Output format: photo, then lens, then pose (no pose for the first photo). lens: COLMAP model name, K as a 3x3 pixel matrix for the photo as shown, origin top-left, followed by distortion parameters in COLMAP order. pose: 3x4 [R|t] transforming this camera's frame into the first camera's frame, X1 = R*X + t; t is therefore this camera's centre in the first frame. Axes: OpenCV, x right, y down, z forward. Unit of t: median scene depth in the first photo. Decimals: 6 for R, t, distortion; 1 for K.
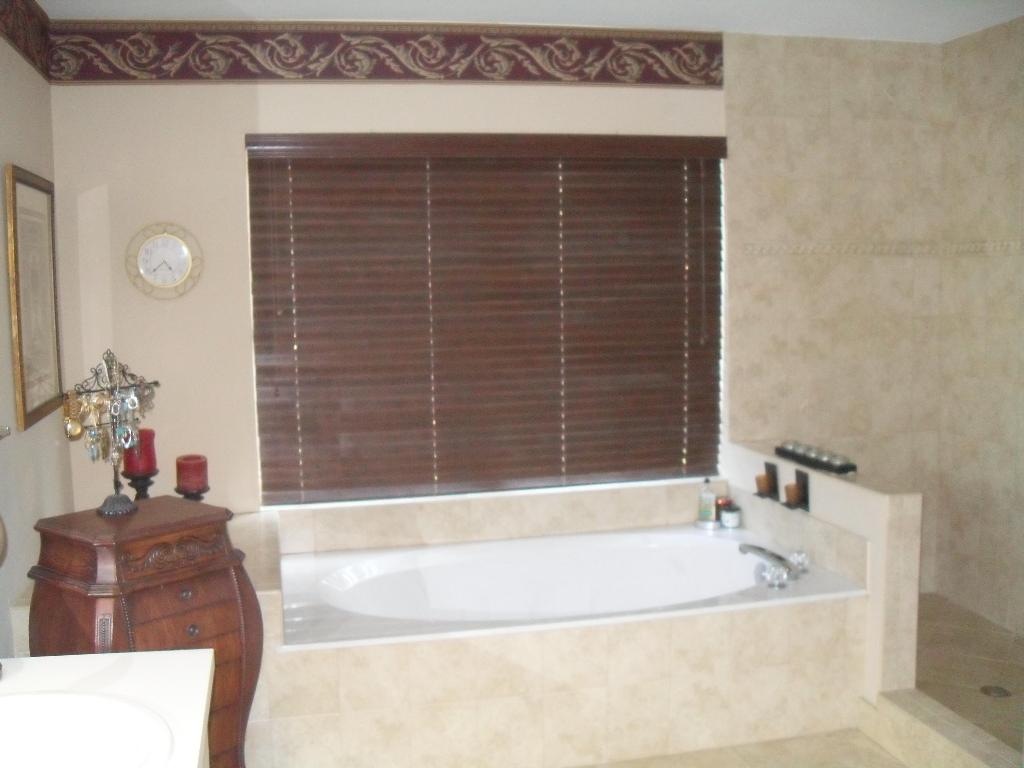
lens RADIAL K [[1073.3, 0, 494.9], [0, 1073.3, 381.9], [0, 0, 1]] dist [-0.182173, 0.173152]
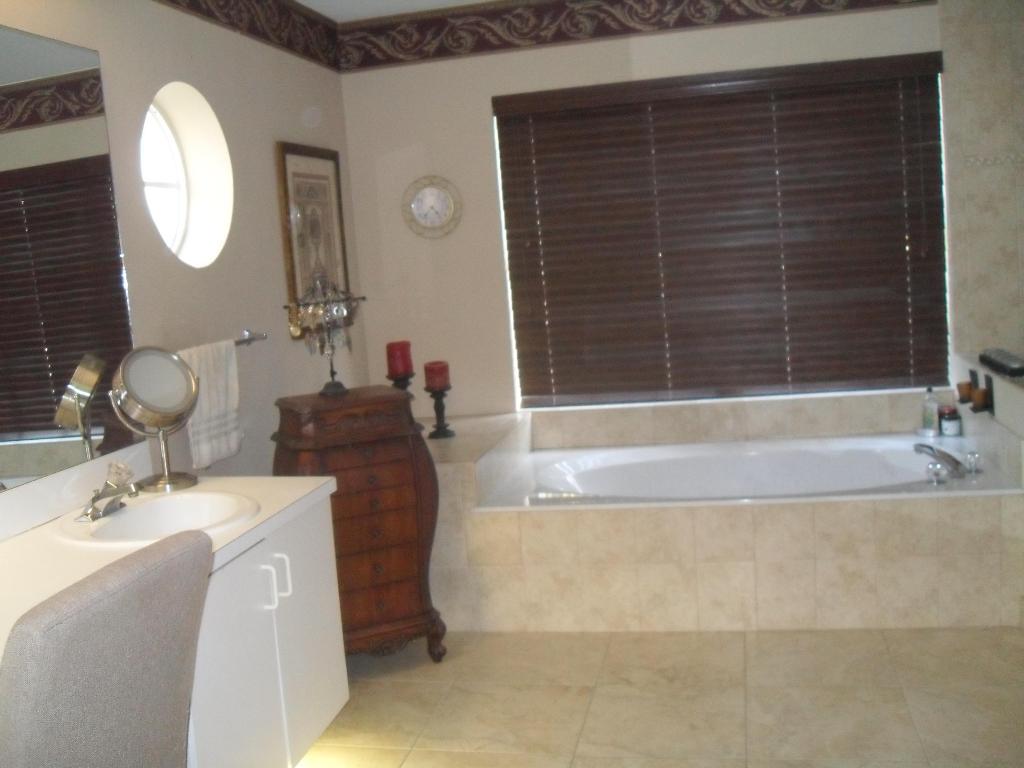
lens RADIAL K [[1073.3, 0, 494.9], [0, 1073.3, 381.9], [0, 0, 1]] dist [-0.182173, 0.173152]
pose [[0.903968, -0.000269, -0.427601, 0.284124], [0.021014, 0.998819, 0.043797, 0.036123], [0.427084, -0.048577, 0.902906, -0.102926]]
